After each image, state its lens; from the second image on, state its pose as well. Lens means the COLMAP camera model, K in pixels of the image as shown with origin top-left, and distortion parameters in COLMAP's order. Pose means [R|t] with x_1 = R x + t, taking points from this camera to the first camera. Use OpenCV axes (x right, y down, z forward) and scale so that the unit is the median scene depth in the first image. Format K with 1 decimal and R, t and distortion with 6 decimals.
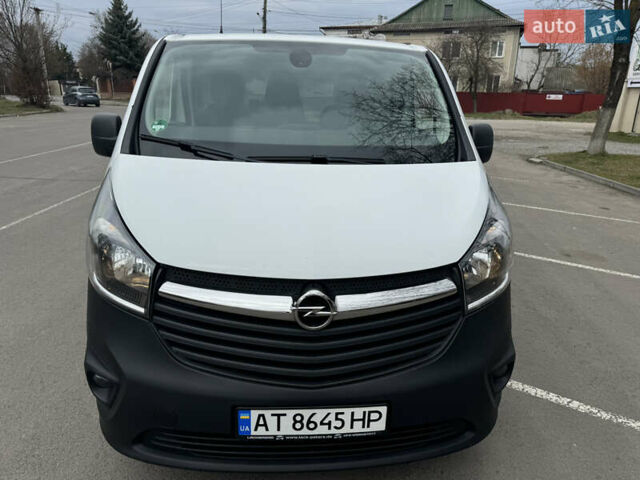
lens RADIAL K [[452.5, 0, 320.0], [0, 452.5, 240.0], [0, 0, 1]] dist [0.041203, -0.051489]
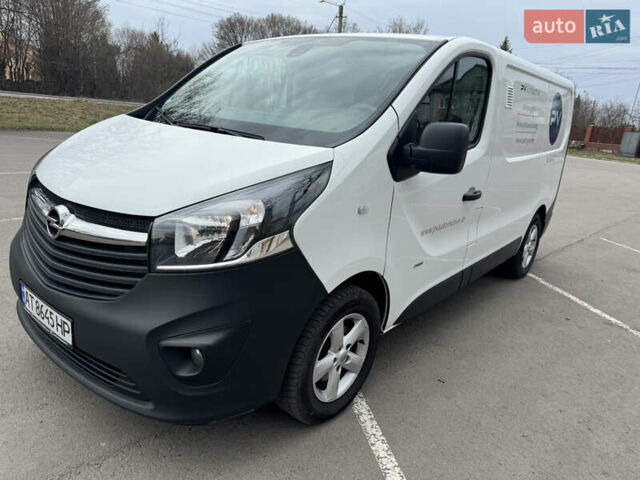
lens RADIAL K [[452.5, 0, 320.0], [0, 452.5, 240.0], [0, 0, 1]] dist [0.041203, -0.051489]
pose [[0.718604, 0.226431, -0.657523, 0.966314], [-0.282257, 0.959091, 0.021804, -0.019623], [0.635562, 0.169922, 0.753119, 0.385925]]
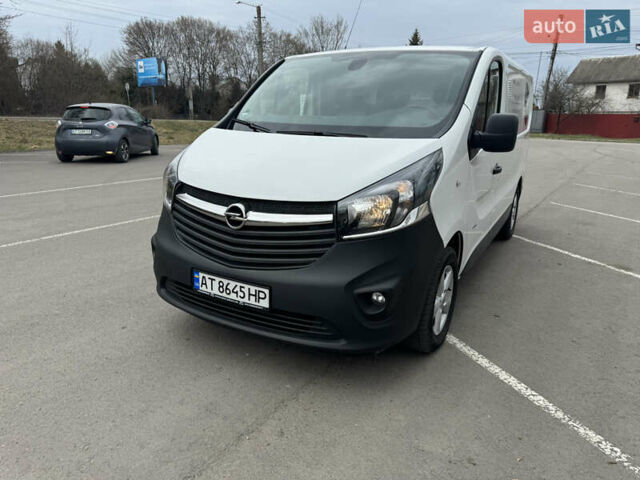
lens RADIAL K [[450.8, 0, 310.7], [0, 450.8, 240.5], [0, 0, 1]] dist [0.043010, -0.057651]
pose [[0.819679, 0.144878, -0.554199, 0.780125], [-0.175612, 0.984457, -0.002380, 0.143891], [0.545240, 0.099275, 0.832381, -0.106204]]
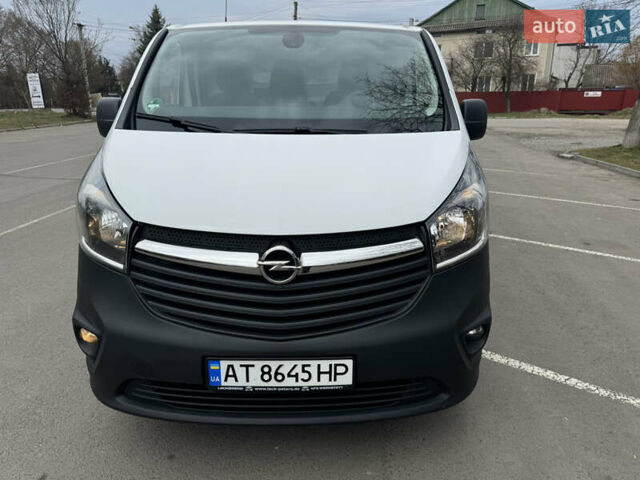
lens RADIAL K [[452.5, 0, 320.0], [0, 452.5, 240.0], [0, 0, 1]] dist [0.041203, -0.051489]
pose [[0.997252, -0.004400, -0.073957, 0.113675], [0.003448, 0.999909, -0.013008, 0.082746], [0.074008, 0.012717, 0.997177, -0.018306]]
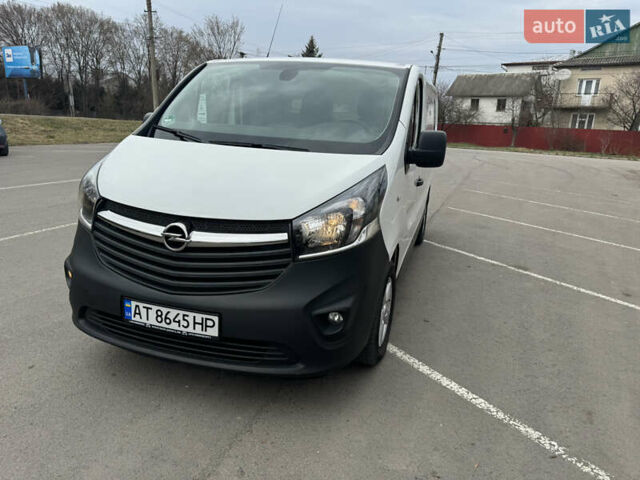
lens RADIAL K [[452.5, 0, 320.0], [0, 452.5, 240.0], [0, 0, 1]] dist [0.041203, -0.051489]
pose [[0.930824, 0.114435, -0.347089, 0.650190], [-0.139357, 0.989096, -0.047623, 0.124372], [0.337854, 0.092698, 0.936622, -0.123014]]
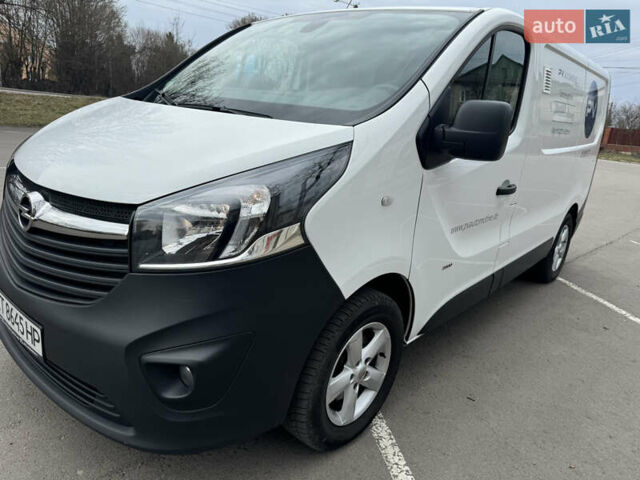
lens RADIAL K [[455.8, 0, 323.8], [0, 455.8, 236.4], [0, 0, 1]] dist [0.003992, -0.001952]
pose [[0.704474, 0.227192, -0.672384, 0.871839], [-0.291861, 0.956304, 0.017336, -0.005850], [0.646942, 0.184030, 0.739999, 0.486594]]
